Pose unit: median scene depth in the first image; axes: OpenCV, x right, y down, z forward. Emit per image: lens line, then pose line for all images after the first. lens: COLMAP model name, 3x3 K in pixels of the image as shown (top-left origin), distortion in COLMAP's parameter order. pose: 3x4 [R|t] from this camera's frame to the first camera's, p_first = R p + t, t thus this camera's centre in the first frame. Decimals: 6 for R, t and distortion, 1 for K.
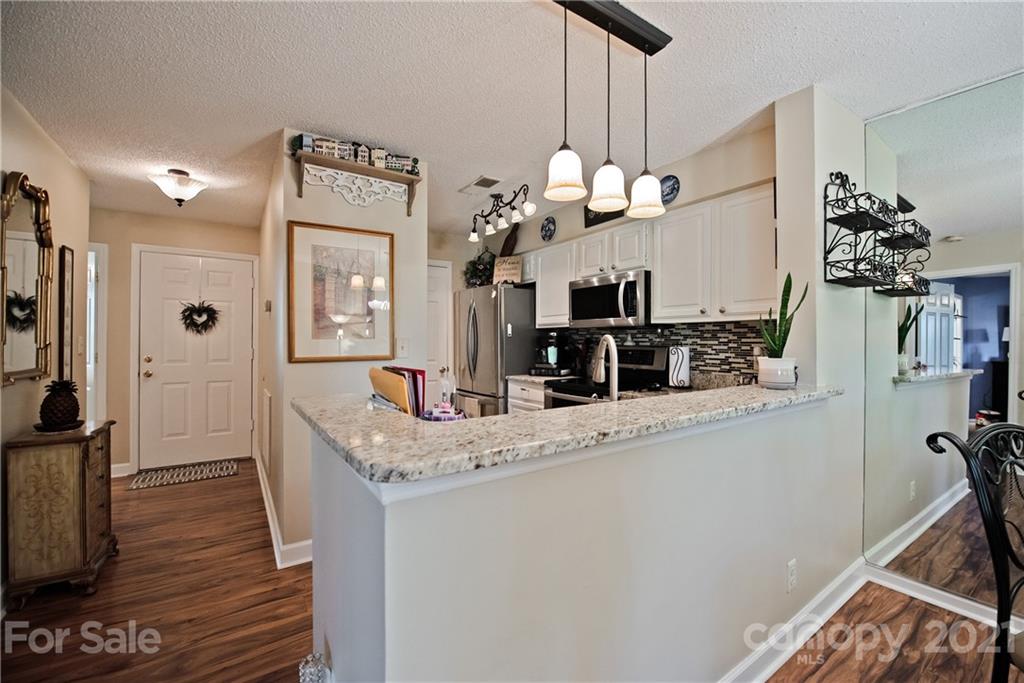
lens RADIAL K [[426.9, 0, 503.1], [0, 426.9, 338.7], [0, 0, 1]] dist [-0.012847, -0.000625]
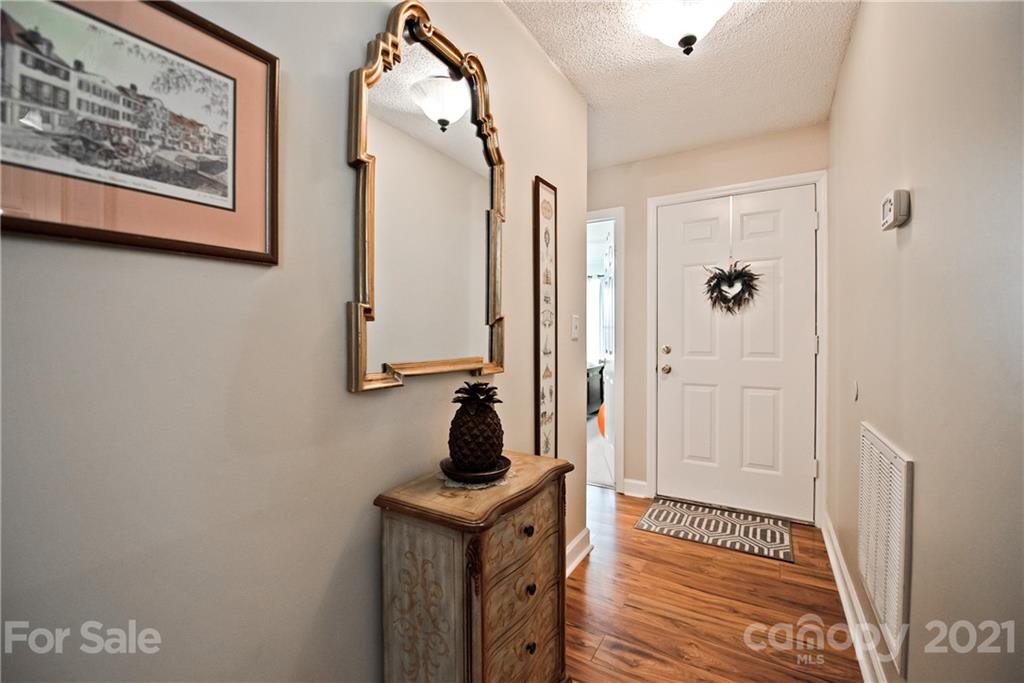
lens RADIAL K [[426.9, 0, 503.1], [0, 426.9, 338.7], [0, 0, 1]] dist [-0.012847, -0.000625]
pose [[0.433638, 0.004161, -0.901078, -0.294174], [0.008491, 0.999926, 0.008704, 0.021272], [0.901047, -0.011426, 0.433570, 0.423419]]
